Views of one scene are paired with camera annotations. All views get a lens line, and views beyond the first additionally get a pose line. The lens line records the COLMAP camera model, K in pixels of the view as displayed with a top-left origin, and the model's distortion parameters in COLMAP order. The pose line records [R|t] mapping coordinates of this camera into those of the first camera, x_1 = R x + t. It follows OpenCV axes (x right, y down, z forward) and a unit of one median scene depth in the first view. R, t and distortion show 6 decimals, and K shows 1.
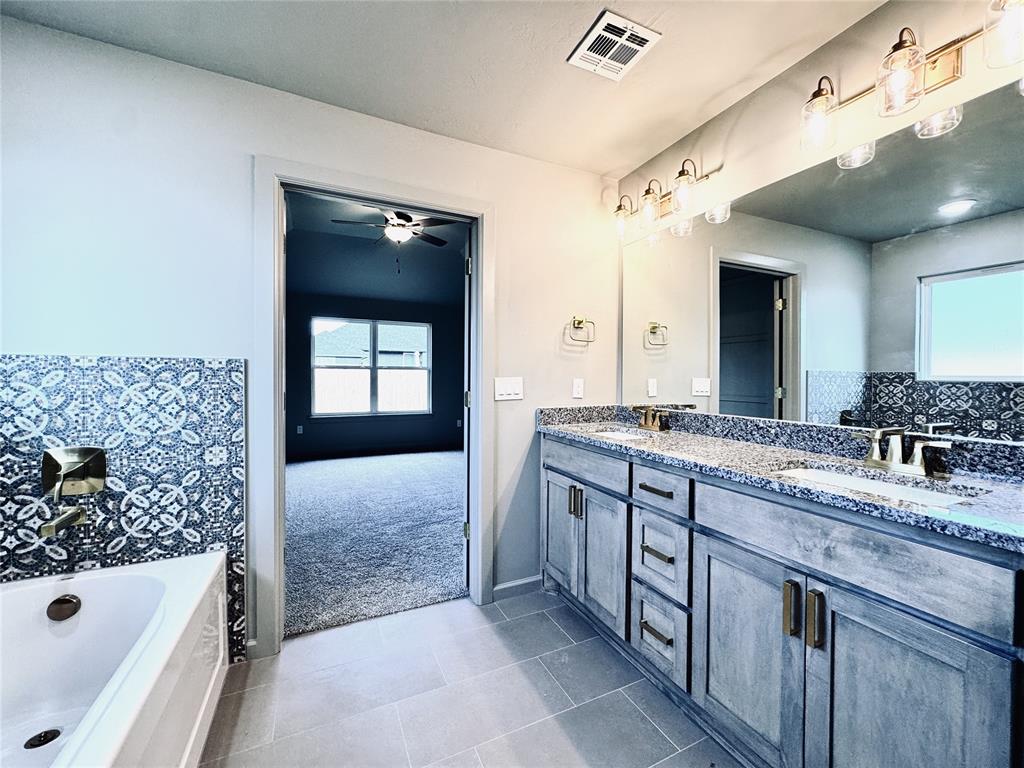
lens RADIAL K [[410.0, 0, 511.2], [0, 410.0, 384.4], [0, 0, 1]] dist [-0.004052, 0.000236]
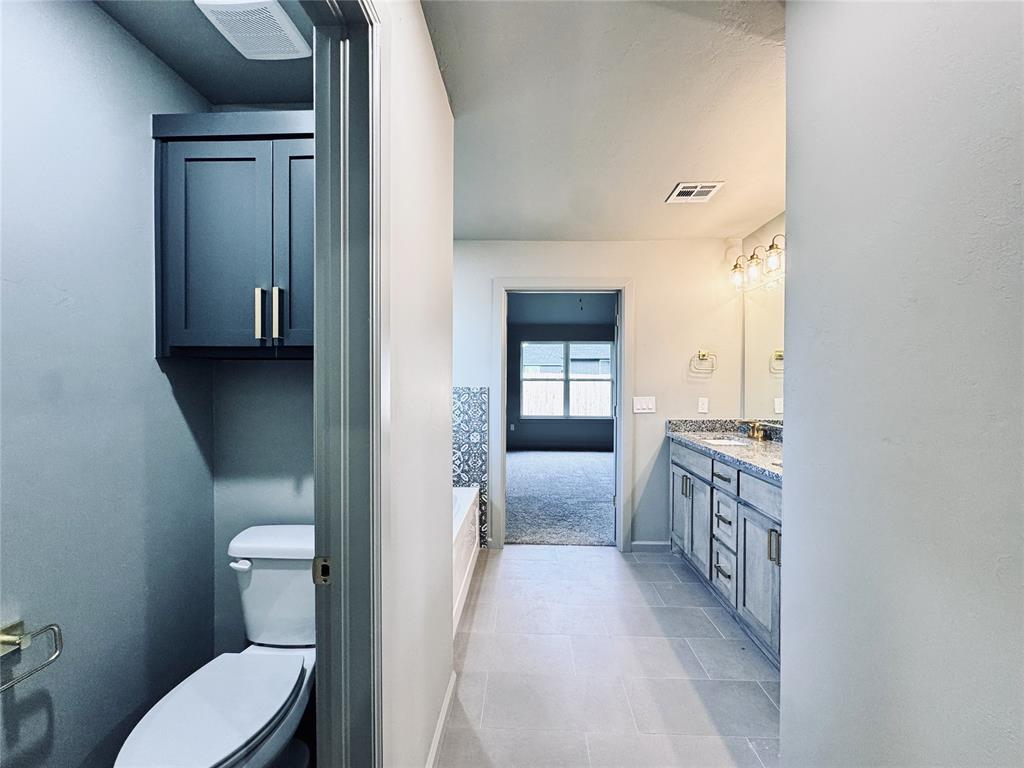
lens RADIAL K [[410.0, 0, 511.2], [0, 410.0, 384.4], [0, 0, 1]] dist [-0.004052, 0.000236]
pose [[0.887956, 0.002339, -0.459922, 0.274453], [-0.007051, 0.999939, -0.008527, -0.052300], [0.459874, 0.010814, 0.887919, -0.551742]]
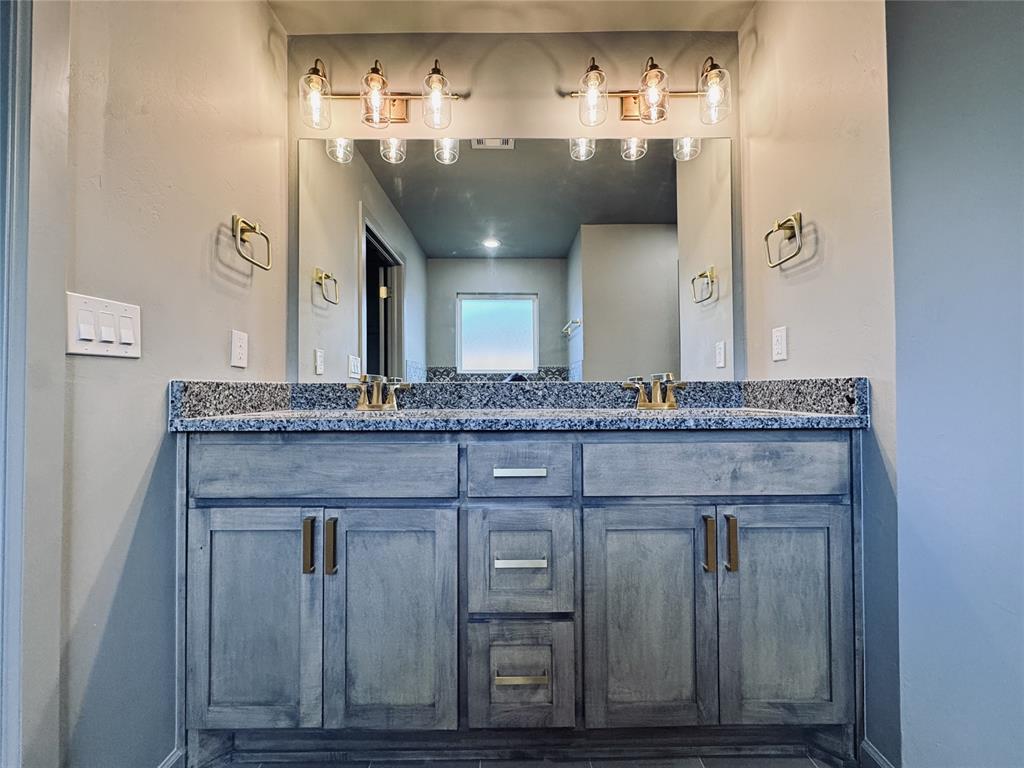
lens RADIAL K [[424.1, 0, 512.0], [0, 424.1, 384.0], [0, 0, 1]] dist [-0.002117, 0.000029]
pose [[0.417933, 0.006928, 0.908451, -0.245044], [0.023041, 0.999568, -0.018223, 0.092599], [-0.908186, 0.028548, 0.417593, 0.542660]]
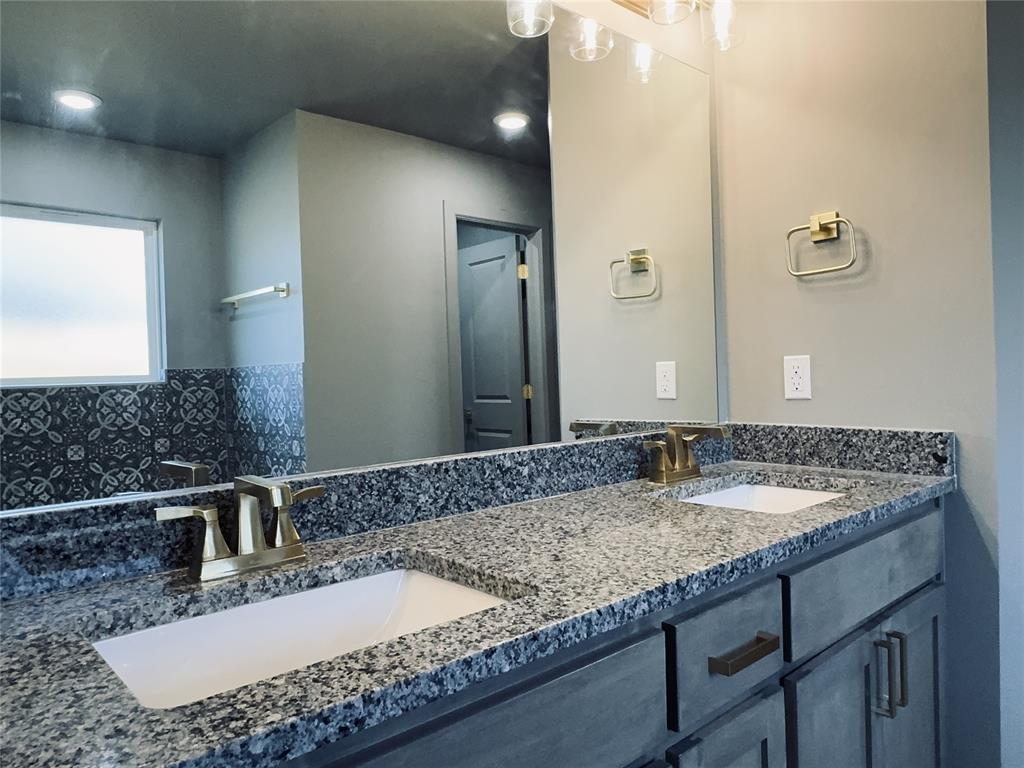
lens RADIAL K [[710.9, 0, 505.4], [0, 710.9, 382.8], [0, 0, 1]] dist [-0.002256, 0.002895]
pose [[-0.291712, -0.010737, 0.956446, -0.162647], [0.044362, 0.998709, 0.024742, -0.014373], [-0.955477, 0.049647, -0.290859, 1.073198]]
